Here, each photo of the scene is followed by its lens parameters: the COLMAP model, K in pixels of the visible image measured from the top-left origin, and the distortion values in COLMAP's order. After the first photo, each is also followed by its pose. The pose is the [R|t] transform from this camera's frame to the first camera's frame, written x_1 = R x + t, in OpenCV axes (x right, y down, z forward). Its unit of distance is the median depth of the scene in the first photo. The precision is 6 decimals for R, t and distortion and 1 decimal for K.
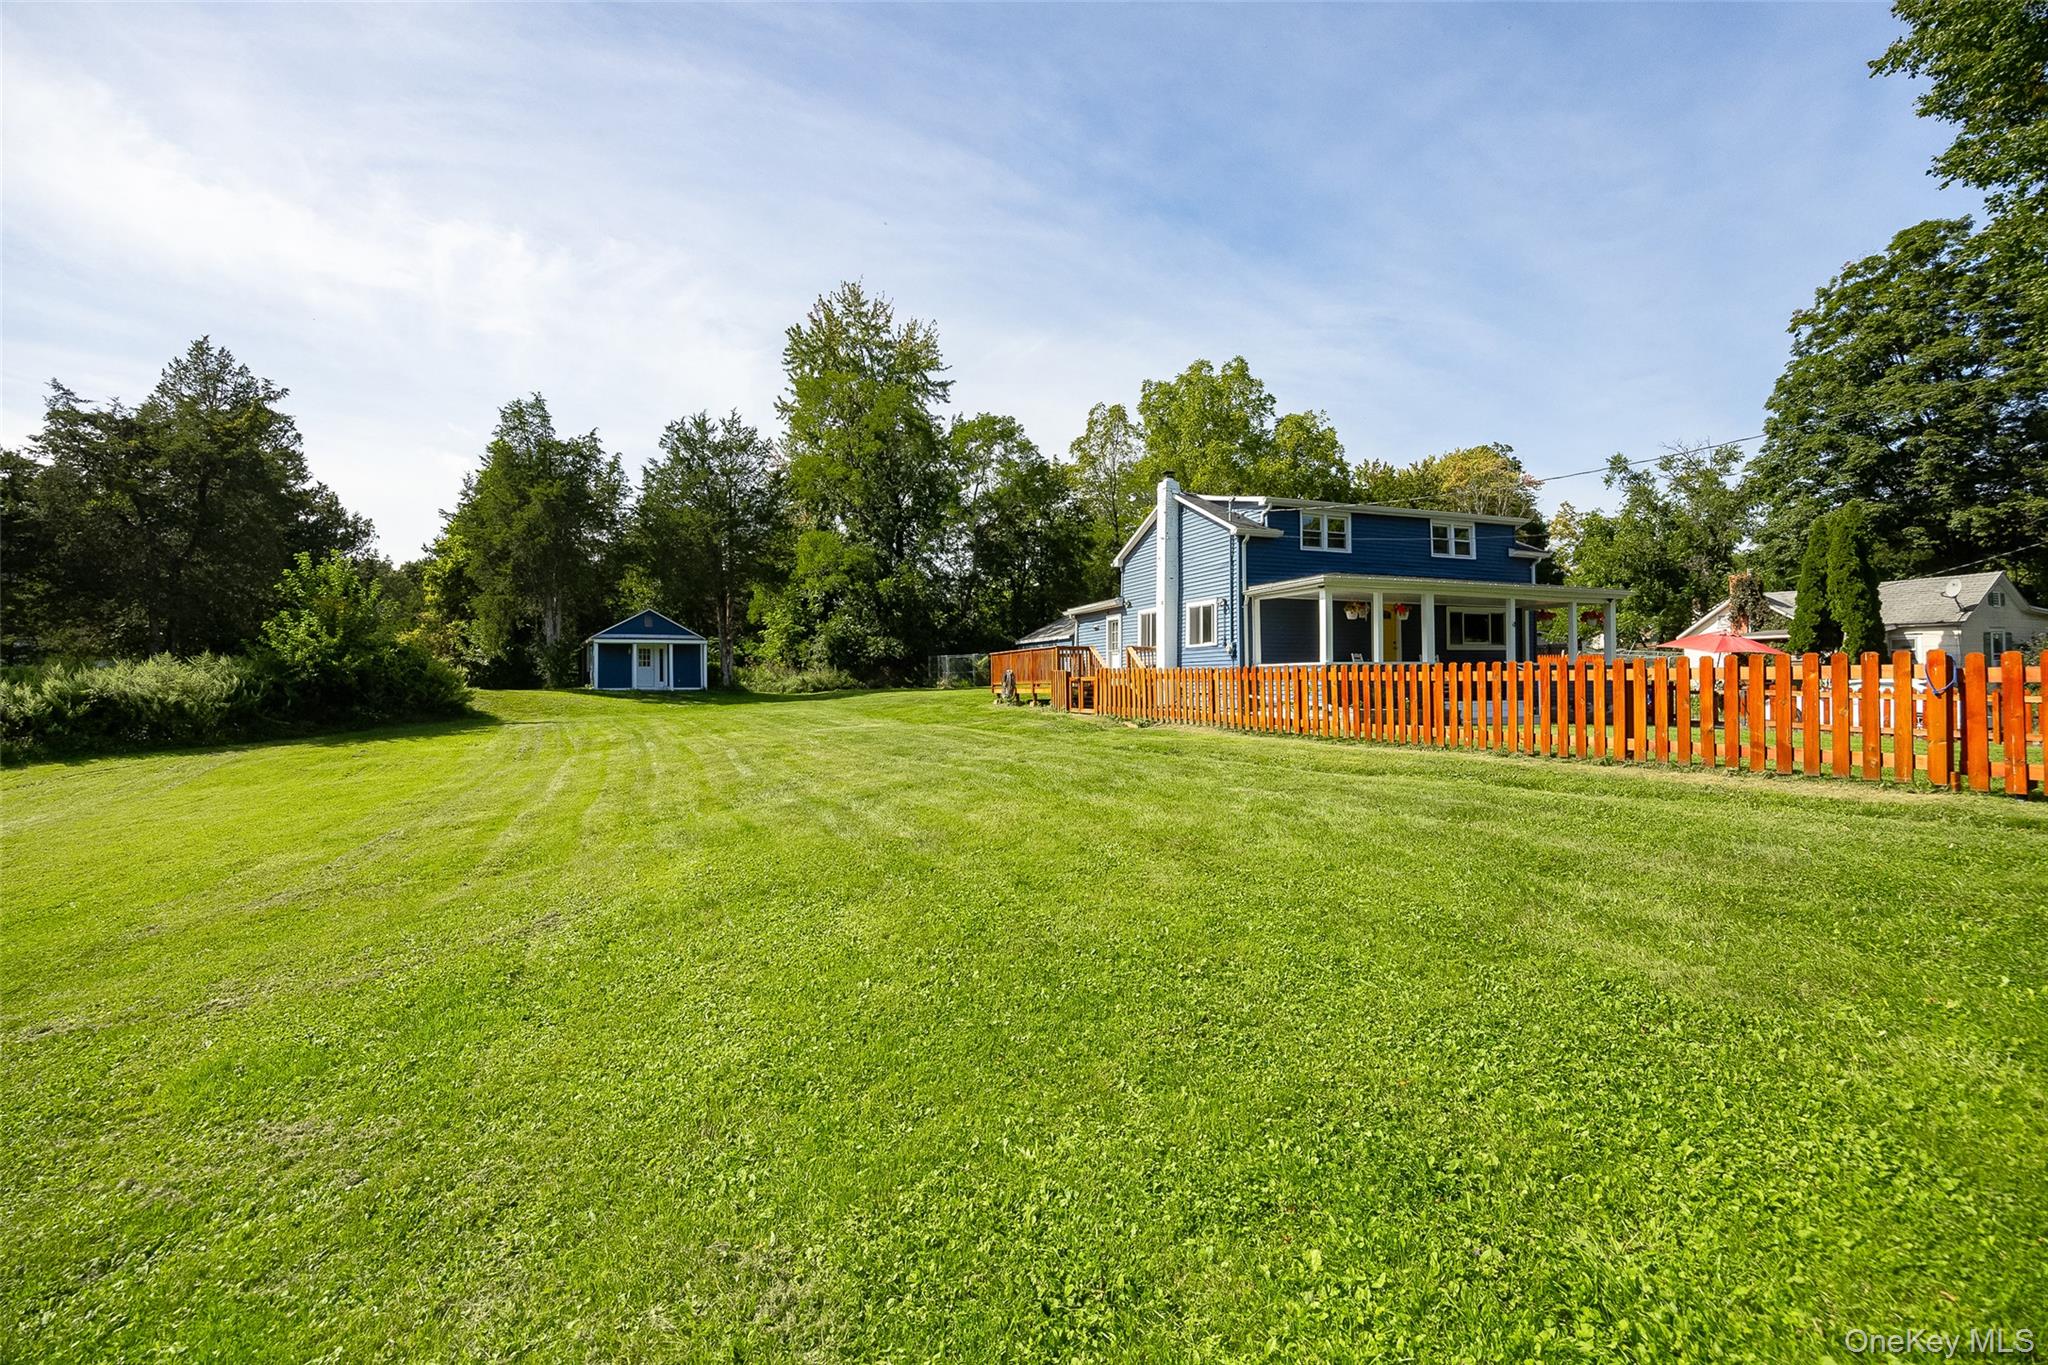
lens RADIAL K [[941.9, 0, 1023.2], [0, 941.9, 687.3], [0, 0, 1]] dist [-0.005143, -0.000273]
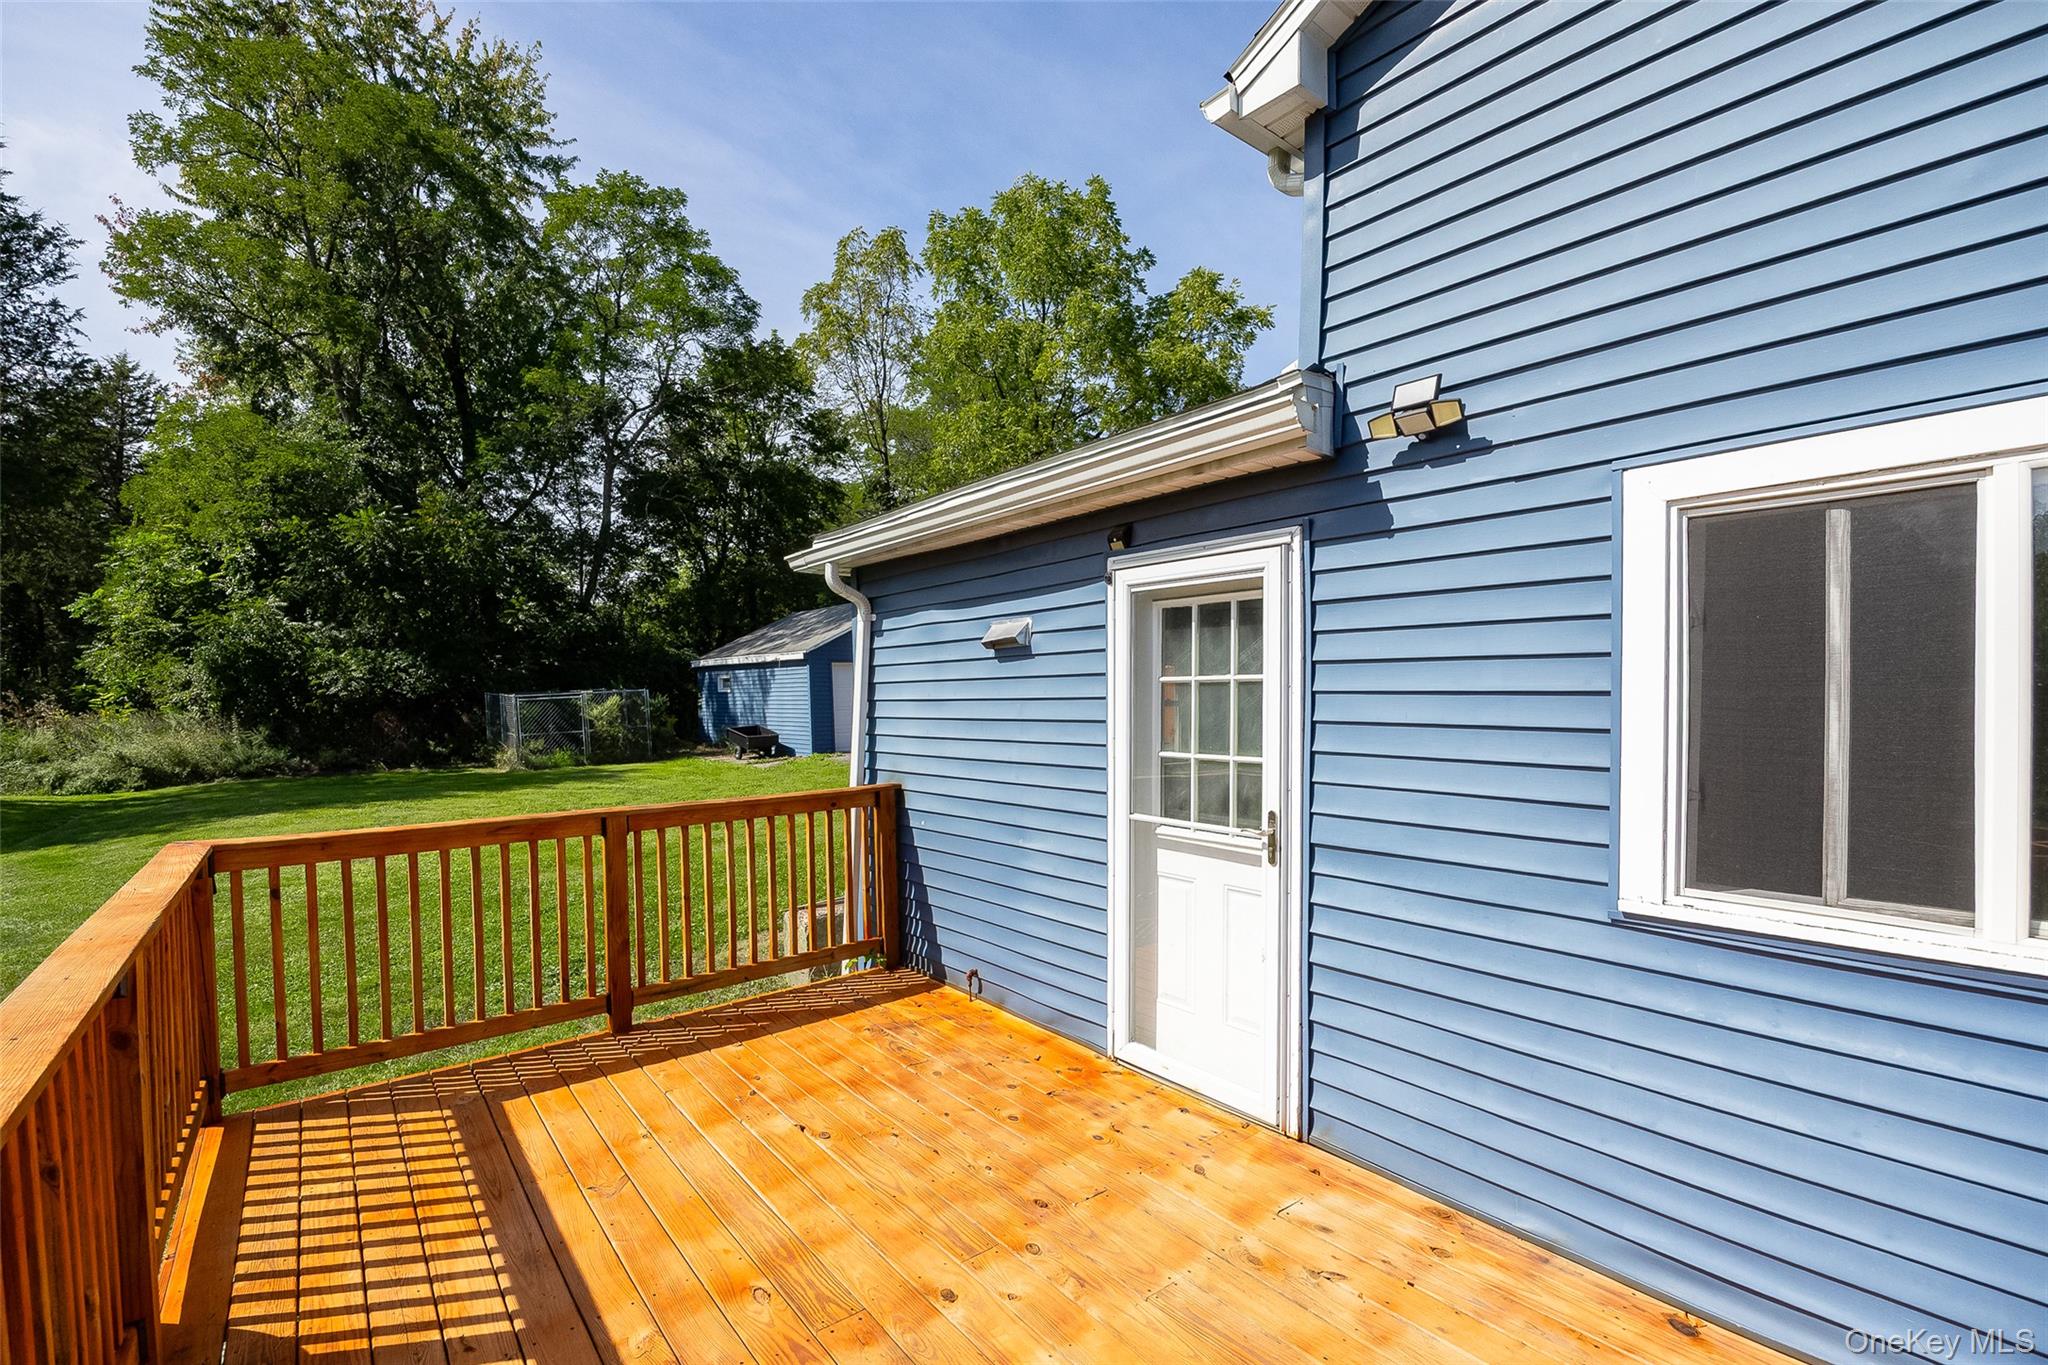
lens RADIAL K [[941.9, 0, 1031.0], [0, 941.9, 694.2], [0, 0, 1]] dist [-0.005143, -0.000273]
pose [[0.957252, -0.004784, 0.289217, 0.019453], [0.004576, 0.999989, 0.001394, -0.031012], [-0.289220, -0.000011, 0.957263, 0.481798]]
